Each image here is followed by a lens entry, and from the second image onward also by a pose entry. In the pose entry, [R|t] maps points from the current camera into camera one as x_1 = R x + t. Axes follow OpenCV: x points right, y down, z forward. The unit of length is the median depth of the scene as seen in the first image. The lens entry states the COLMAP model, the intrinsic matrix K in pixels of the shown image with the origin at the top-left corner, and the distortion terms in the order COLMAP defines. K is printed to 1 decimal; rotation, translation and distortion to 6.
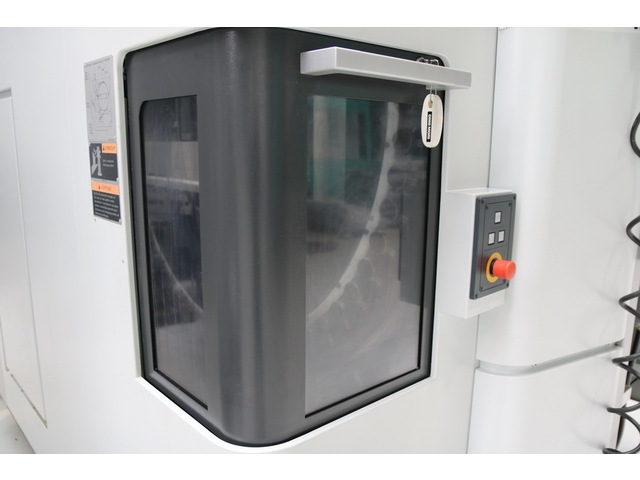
lens RADIAL K [[504.9, 0, 318.5], [0, 504.9, 253.9], [0, 0, 1]] dist [-0.132257, 0.117923]
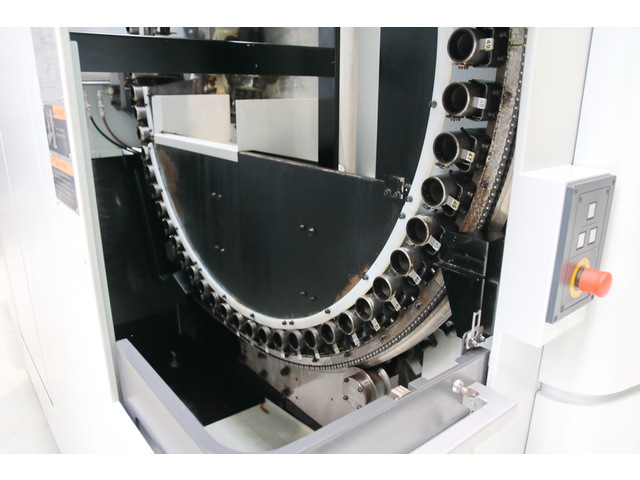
lens RADIAL K [[504.9, 0, 318.5], [0, 504.9, 253.9], [0, 0, 1]] dist [-0.132257, 0.117923]
pose [[0.998629, 0.012302, -0.050878, 0.004786], [-0.007660, 0.995872, 0.090444, -0.069827], [0.051780, -0.089930, 0.994601, 0.262969]]
